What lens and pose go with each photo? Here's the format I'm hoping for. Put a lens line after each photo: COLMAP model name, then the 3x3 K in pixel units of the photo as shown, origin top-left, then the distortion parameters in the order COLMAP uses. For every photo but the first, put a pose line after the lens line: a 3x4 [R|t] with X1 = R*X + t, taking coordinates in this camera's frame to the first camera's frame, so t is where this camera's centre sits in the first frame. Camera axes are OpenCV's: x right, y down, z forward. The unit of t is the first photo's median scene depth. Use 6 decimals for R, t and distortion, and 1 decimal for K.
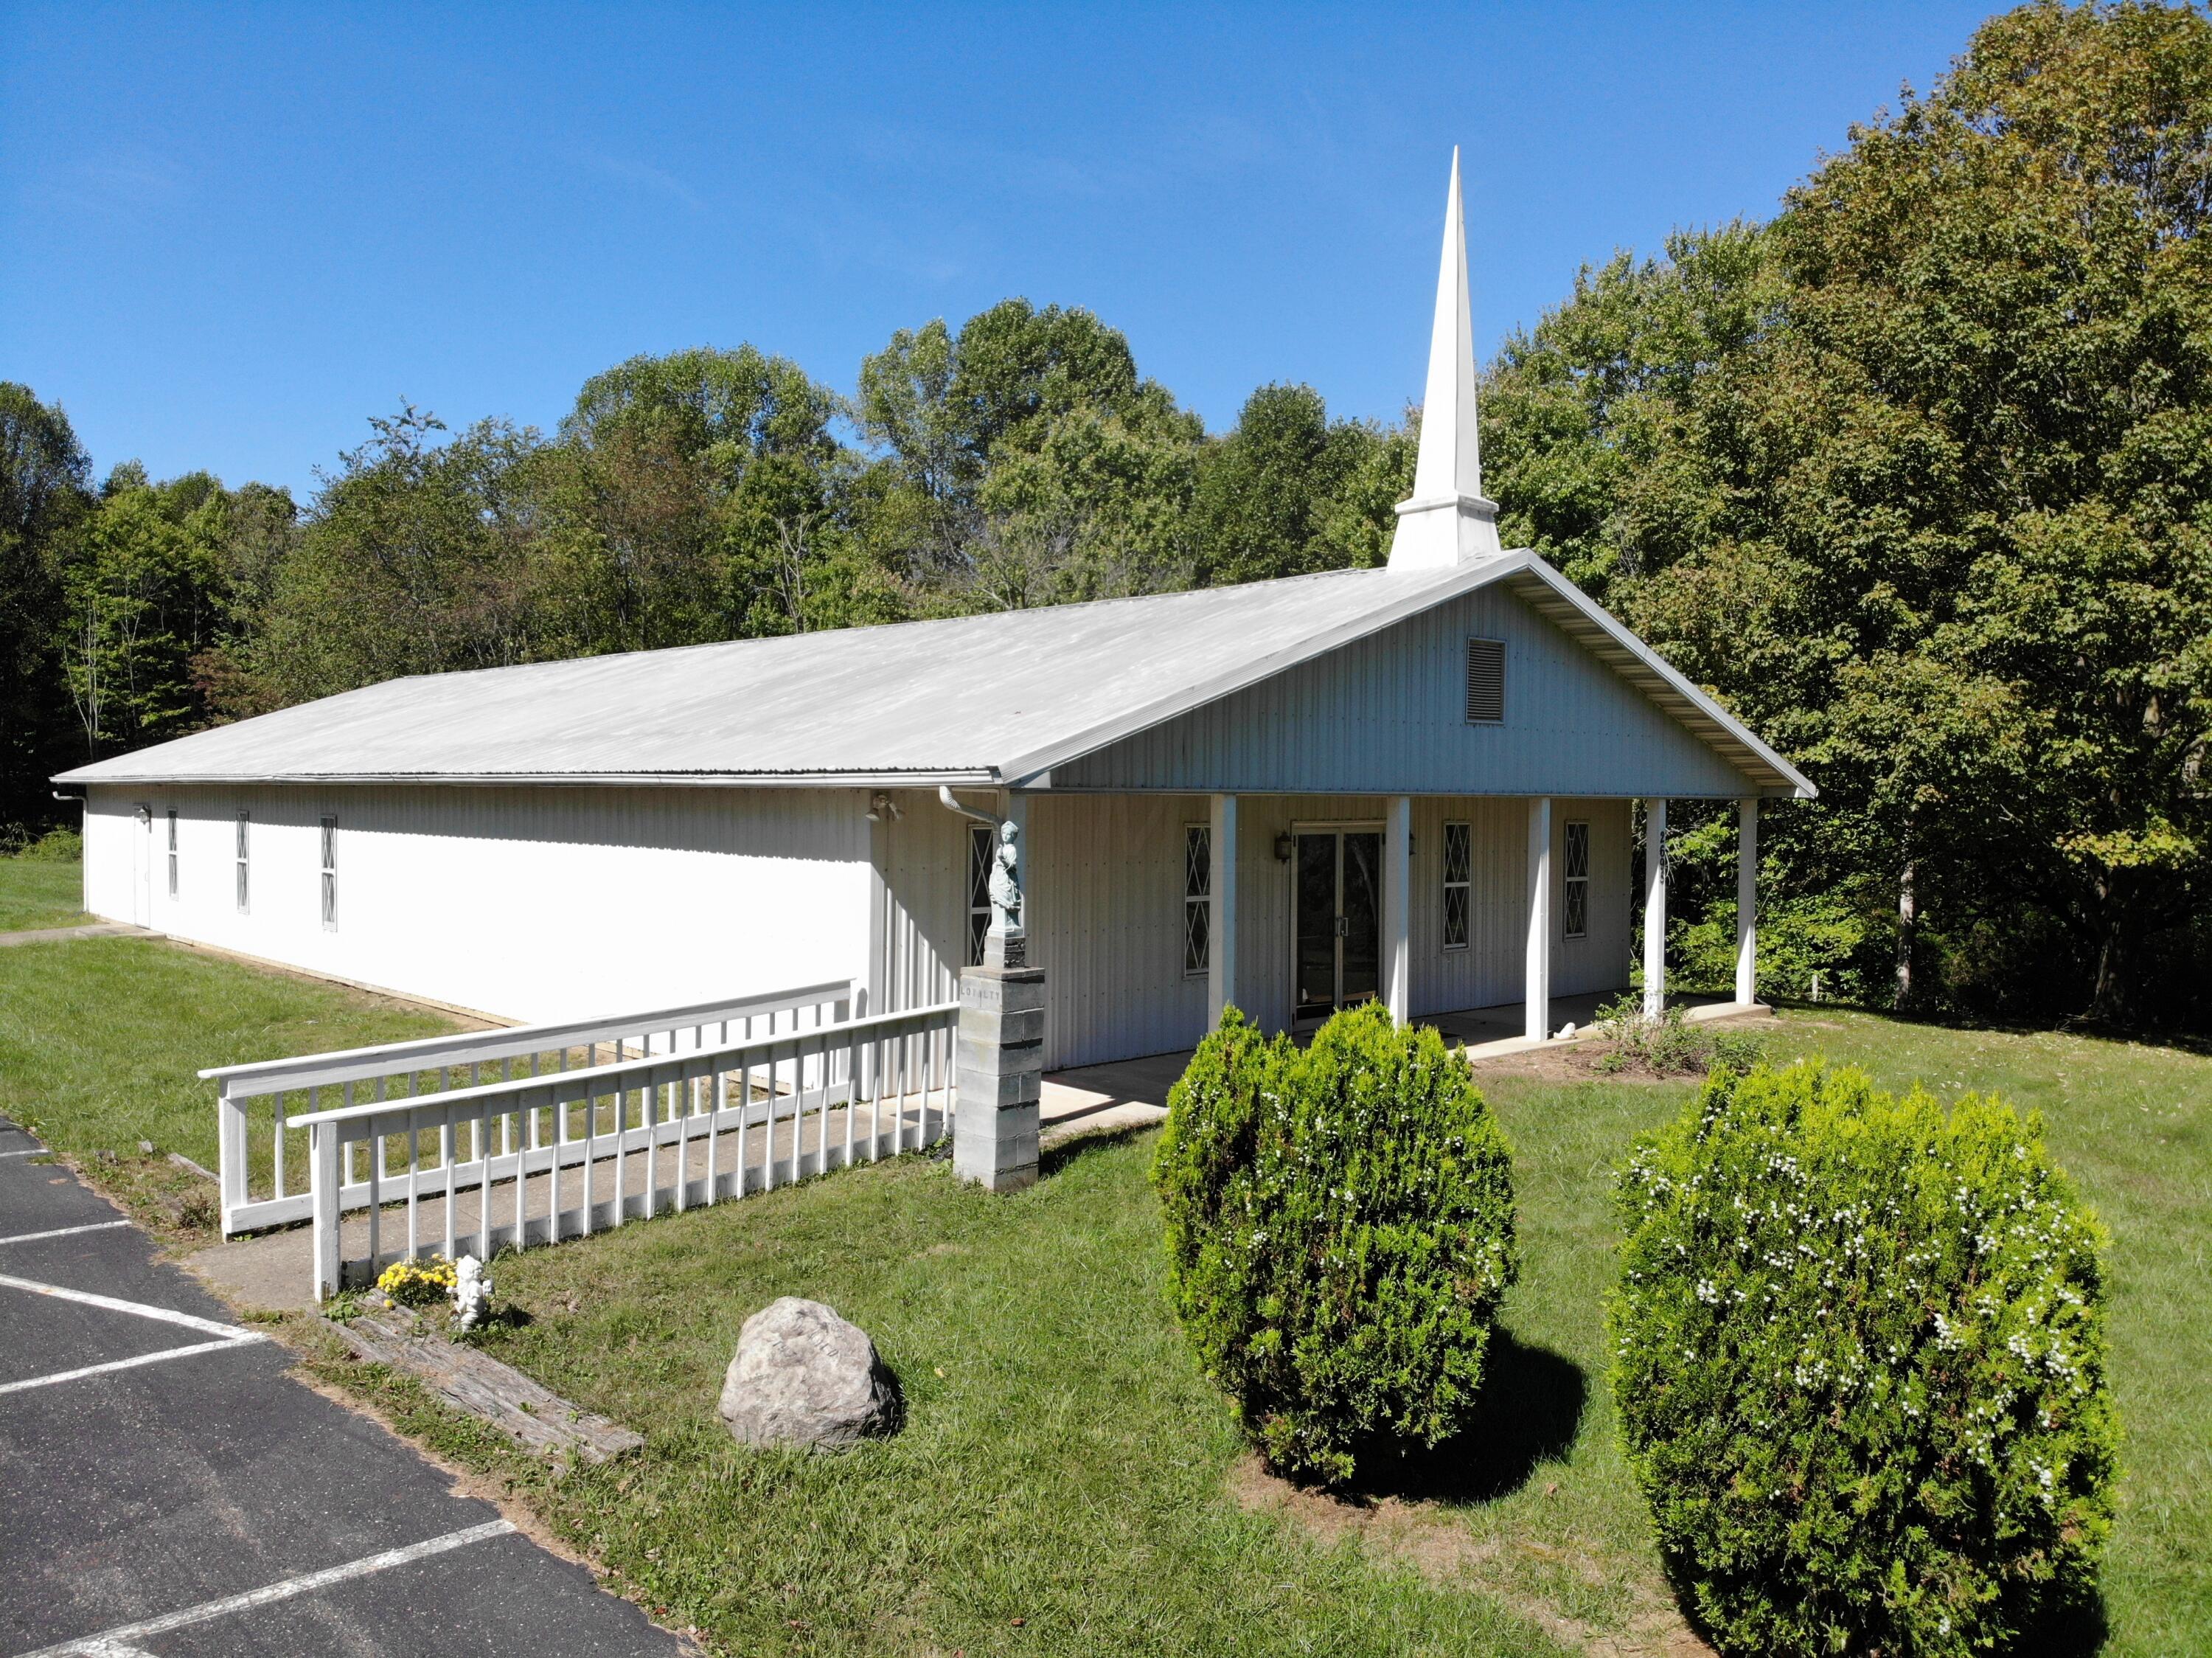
lens RADIAL K [[1597.6, 0, 1111.9], [0, 1597.6, 836.0], [0, 0, 1]] dist [0.114171, -0.256729]
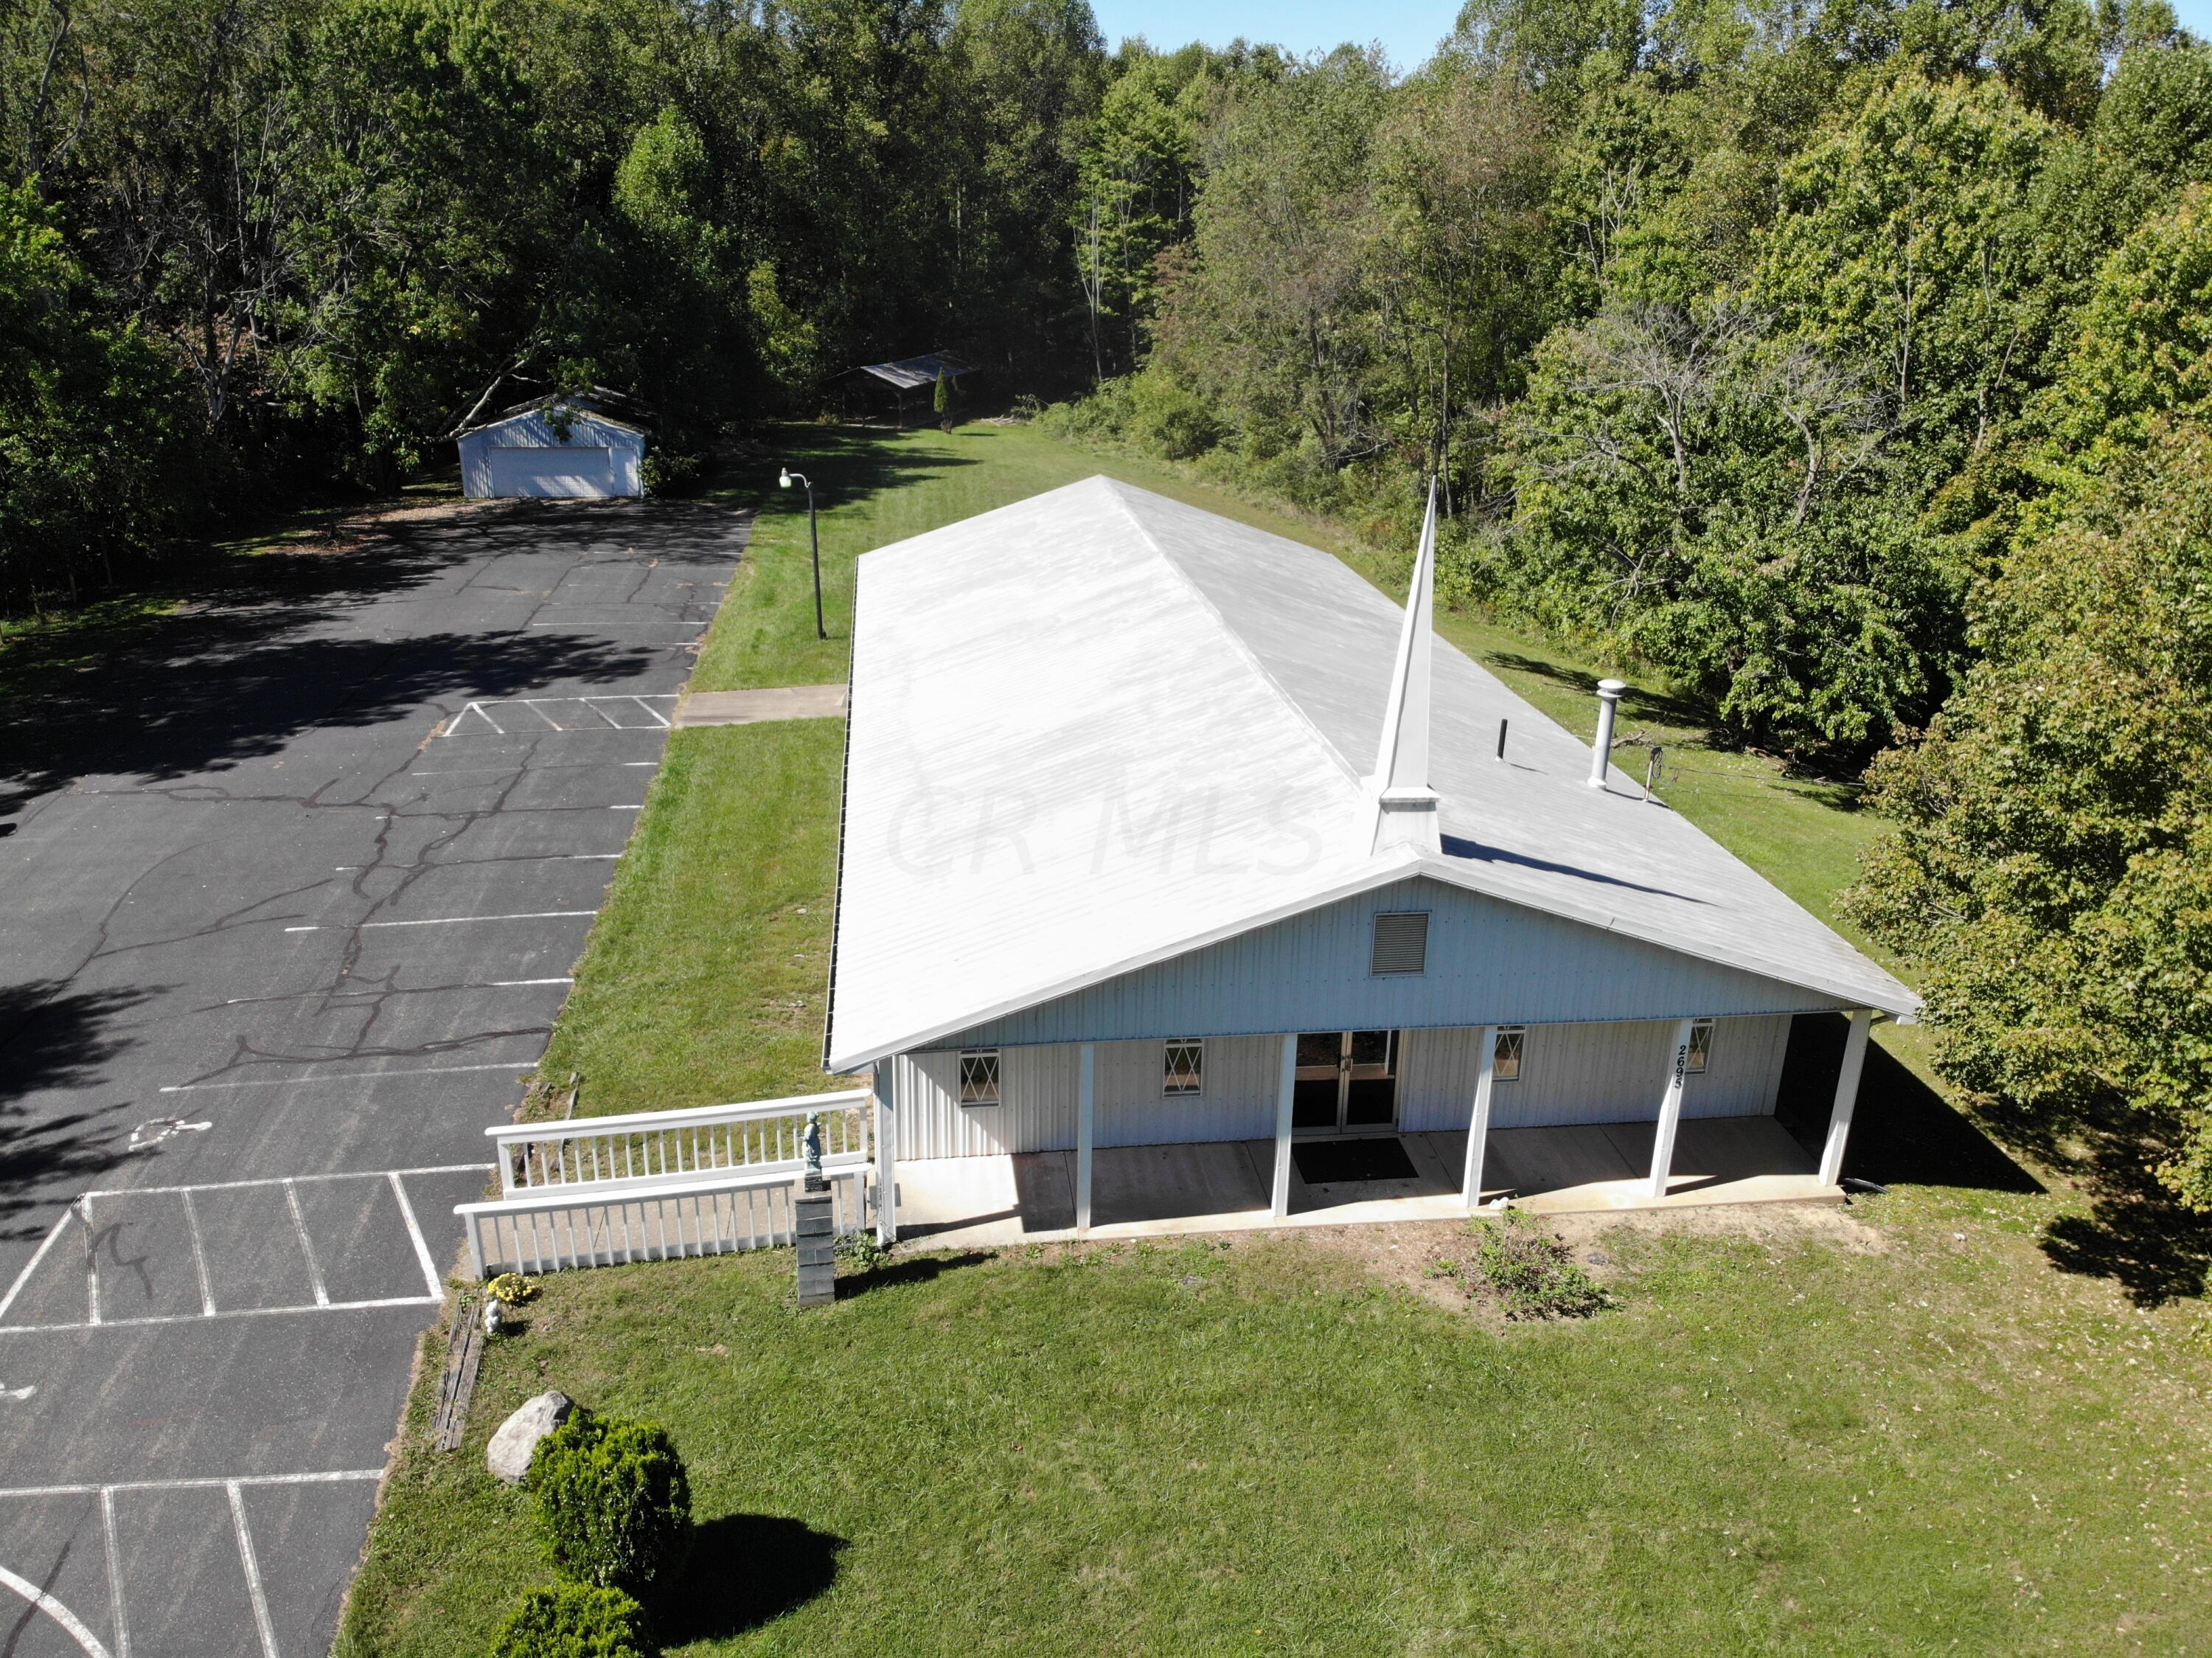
lens RADIAL K [[1588.5, 0, 1116.9], [0, 1588.5, 825.9], [0, 0, 1]] dist [0.119455, -0.242302]
pose [[0.804137, 0.218643, -0.552773, 0.171054], [-0.026410, 0.942123, 0.334227, -0.139903], [0.593857, -0.254165, 0.763370, -0.001686]]
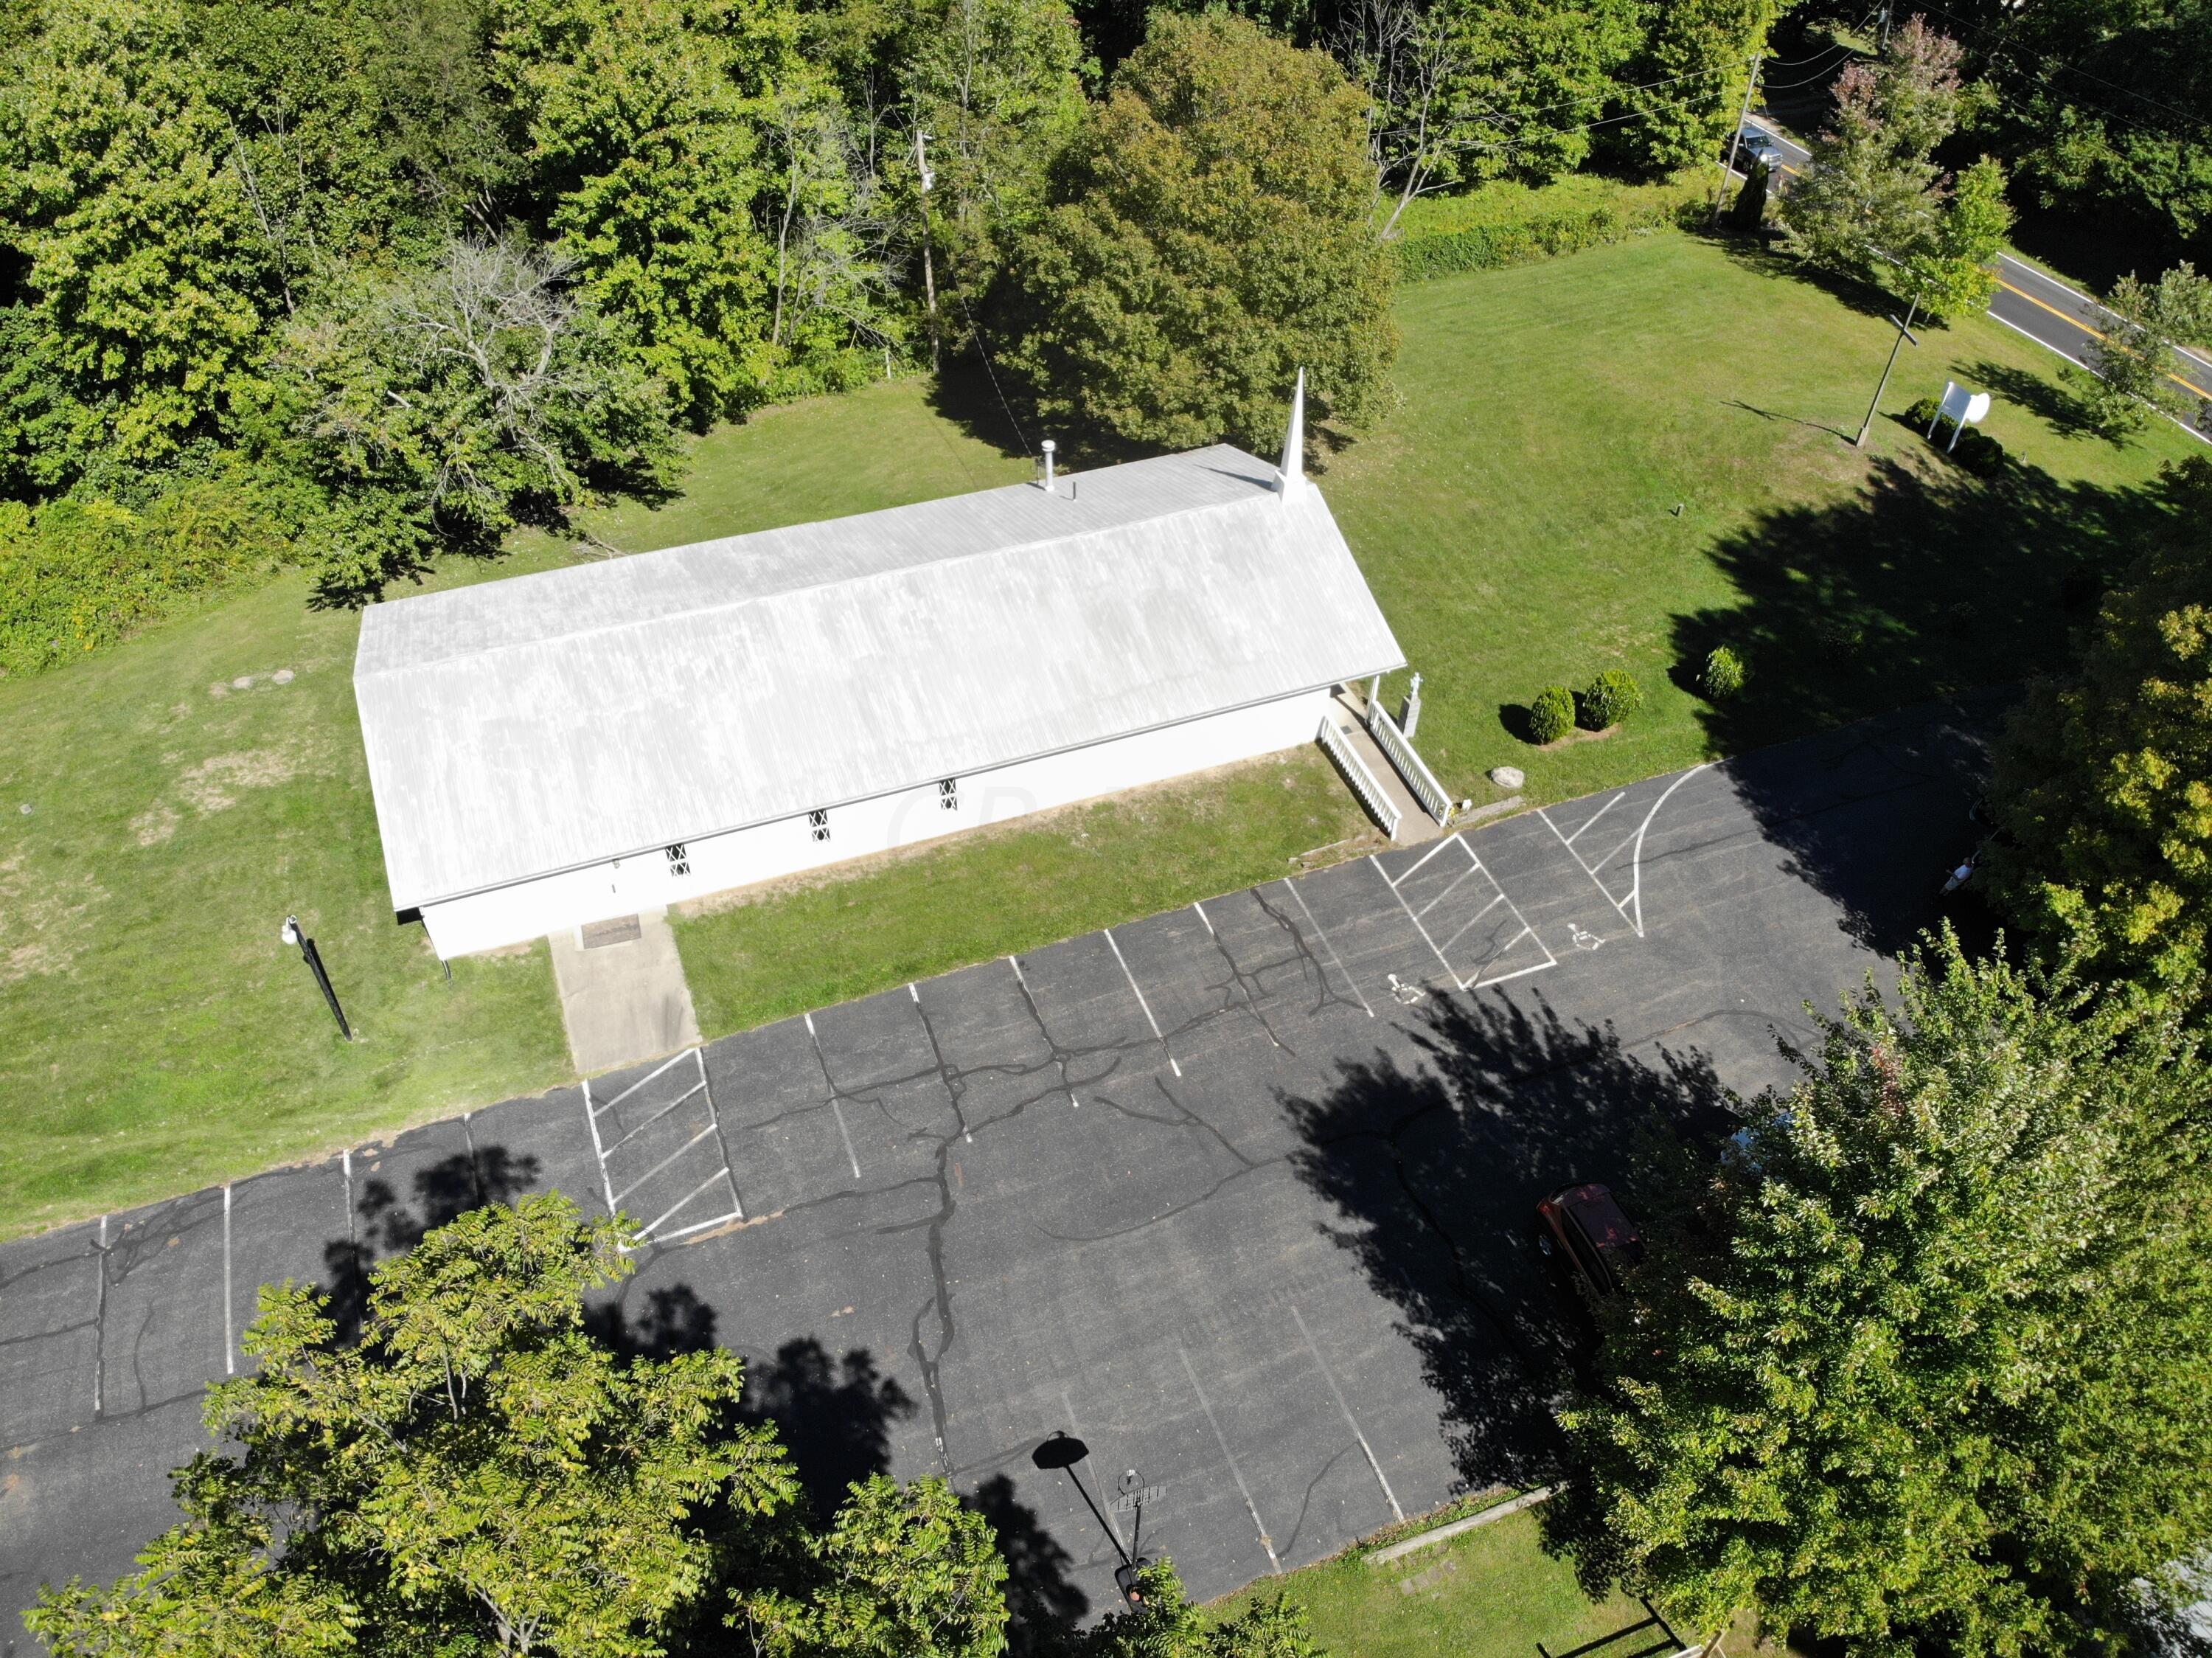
lens RADIAL K [[1588.5, 0, 1116.9], [0, 1588.5, 825.9], [0, 0, 1]] dist [0.119455, -0.242302]
pose [[0.390563, -0.636823, 0.664769, -0.599156], [0.008372, 0.724550, 0.689172, -0.459384], [-0.920538, -0.263600, 0.288314, 0.058944]]
